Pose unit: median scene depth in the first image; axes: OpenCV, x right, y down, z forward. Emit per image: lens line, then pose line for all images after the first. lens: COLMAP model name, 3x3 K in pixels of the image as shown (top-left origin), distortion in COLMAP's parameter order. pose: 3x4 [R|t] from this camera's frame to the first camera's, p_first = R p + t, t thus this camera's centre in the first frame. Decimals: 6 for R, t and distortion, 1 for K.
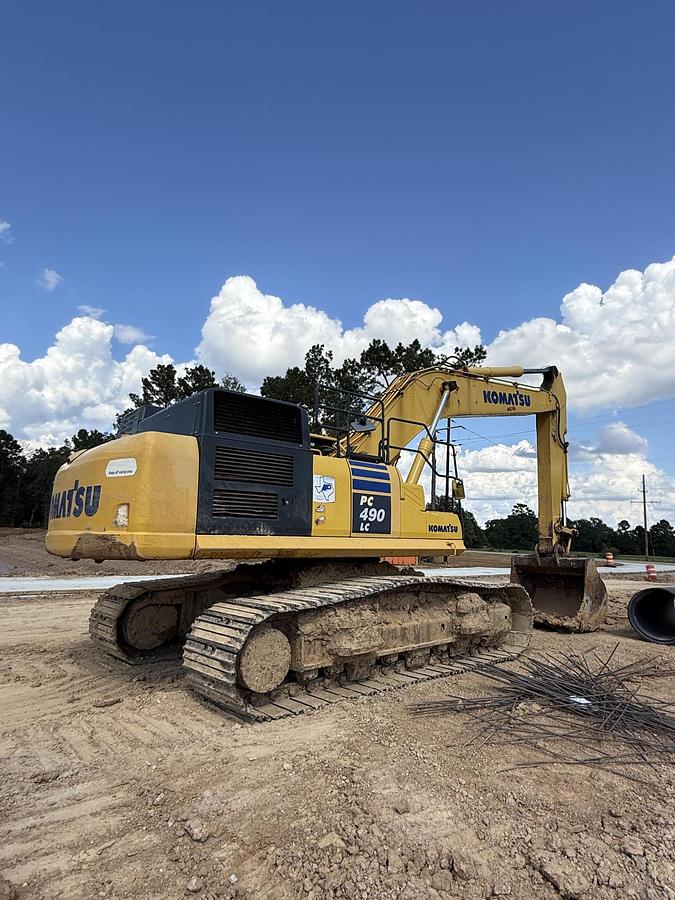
lens RADIAL K [[514.4, 0, 338.0], [0, 514.4, 450.9], [0, 0, 1]] dist [0.003461, 0.001387]
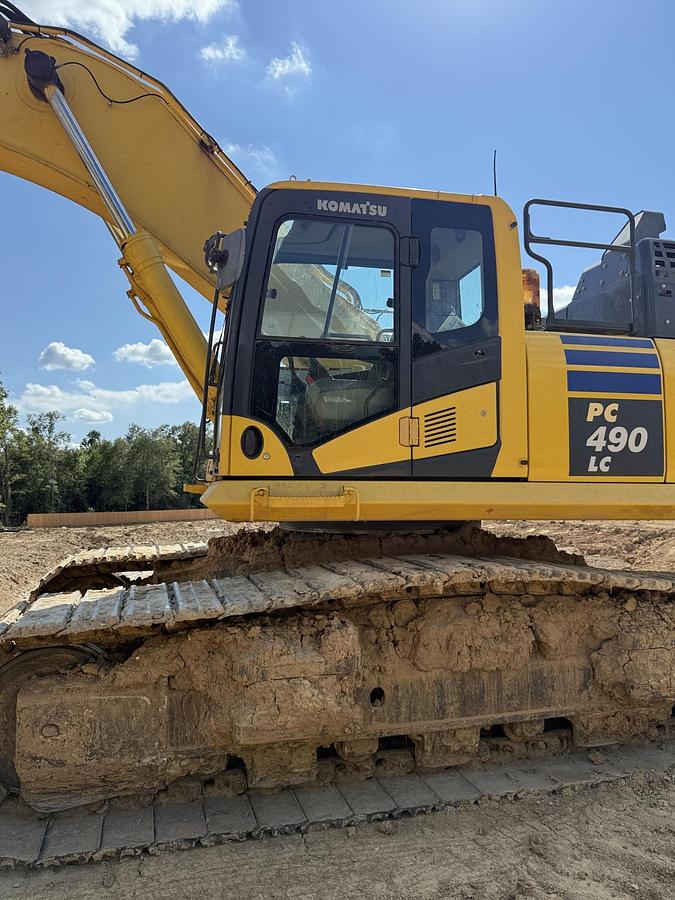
lens RADIAL K [[663.3, 0, 341.6], [0, 663.3, 446.9], [0, 0, 1]] dist [0.017486, -0.025443]
pose [[0.891792, -0.048931, -0.449791, 0.119897], [0.096411, 0.991854, 0.083252, 0.052528], [0.442054, -0.117609, 0.889245, 0.310040]]
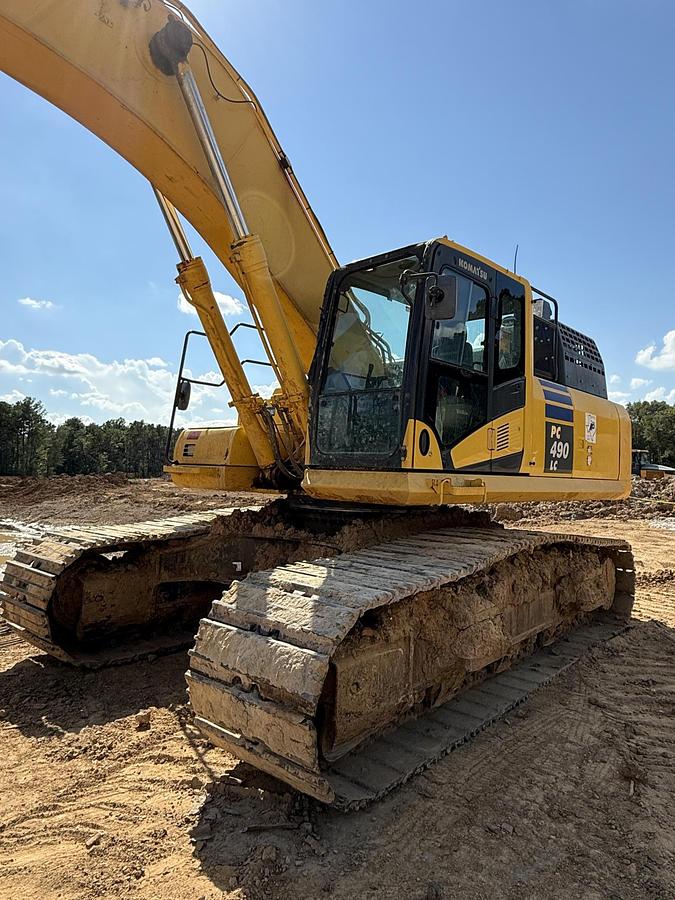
lens RADIAL K [[575.0, 0, 341.3], [0, 575.0, 453.6], [0, 0, 1]] dist [0.001569, 0.002334]
pose [[0.993962, 0.011033, 0.109165, -0.363331], [-0.026840, 0.989154, 0.144411, 0.012679], [-0.106387, -0.146469, 0.983478, 0.177016]]
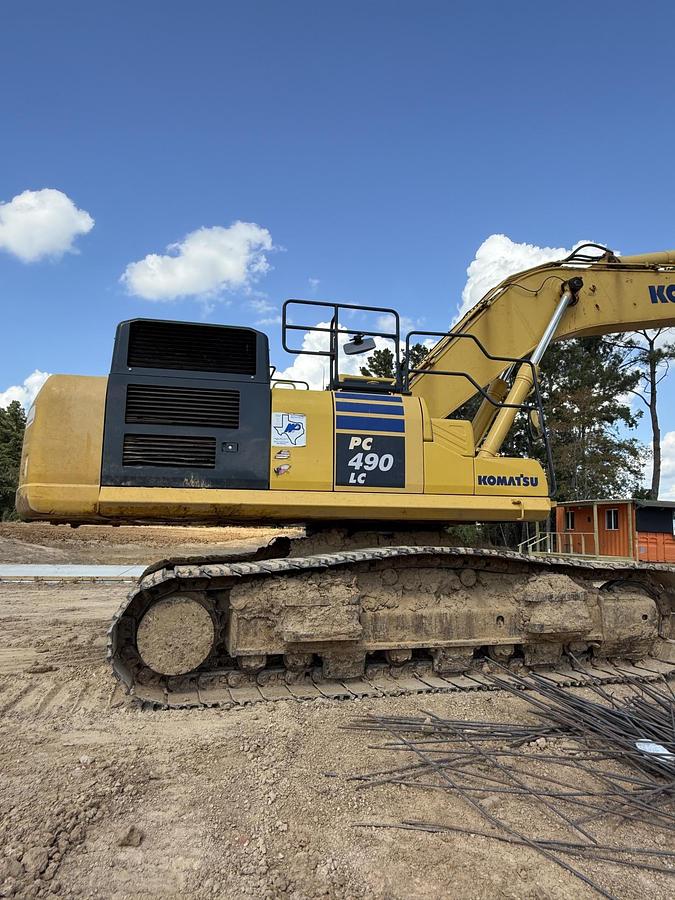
lens RADIAL K [[575.0, 0, 339.4], [0, 575.0, 450.6], [0, 0, 1]] dist [0.001569, 0.002334]
pose [[0.892911, -0.077145, -0.443576, 0.400407], [0.084495, 0.996419, -0.003206, 0.108355], [0.442234, -0.034617, 0.896231, 0.241601]]
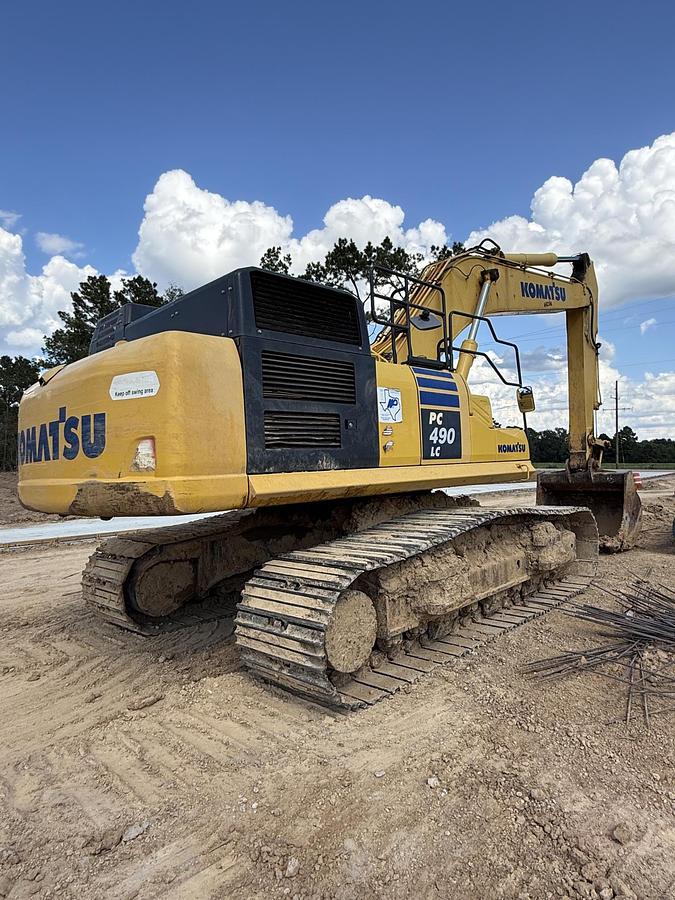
lens RADIAL K [[544.8, 0, 337.1], [0, 544.8, 449.3], [0, 0, 1]] dist [0.001233, 0.001991]
pose [[0.995819, -0.051618, 0.075364, -0.160258], [0.040083, 0.988286, 0.147255, 0.015507], [-0.082082, -0.143618, 0.986223, 0.188846]]
